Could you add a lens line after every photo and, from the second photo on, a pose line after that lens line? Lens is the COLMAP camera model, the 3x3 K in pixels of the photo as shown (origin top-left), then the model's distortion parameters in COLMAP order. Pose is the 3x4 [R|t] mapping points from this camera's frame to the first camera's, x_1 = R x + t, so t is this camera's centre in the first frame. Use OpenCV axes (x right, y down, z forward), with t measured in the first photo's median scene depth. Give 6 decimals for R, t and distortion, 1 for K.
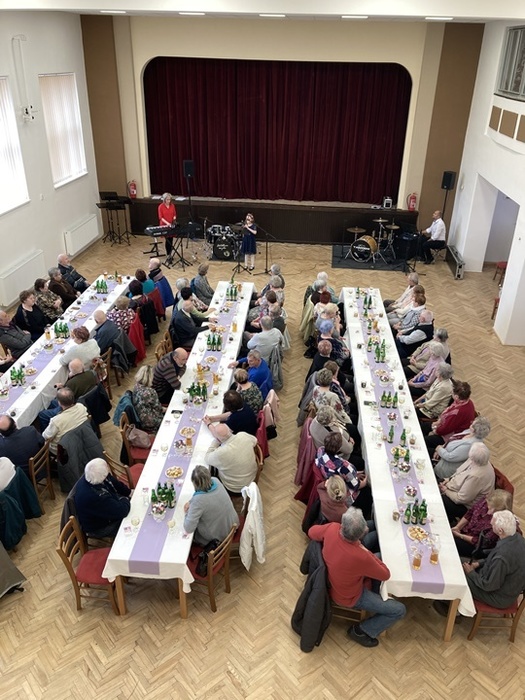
lens RADIAL K [[576.6, 0, 269.1], [0, 576.6, 355.6], [0, 0, 1]] dist [0.040693, -0.032436]
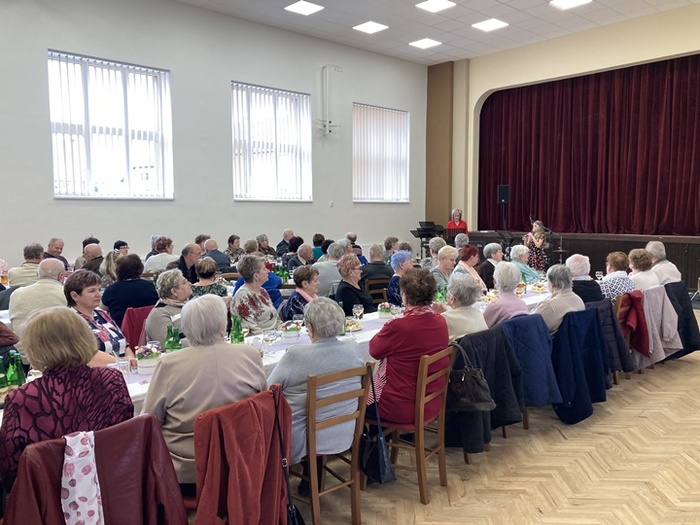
lens RADIAL K [[576.6, 0, 348.6], [0, 576.6, 273.1], [0, 0, 1]] dist [0.040693, -0.032436]
pose [[0.720315, 0.044794, -0.692199, 0.310047], [-0.298331, 0.920908, -0.250853, 0.085417], [0.626215, 0.387198, 0.676707, 0.287326]]
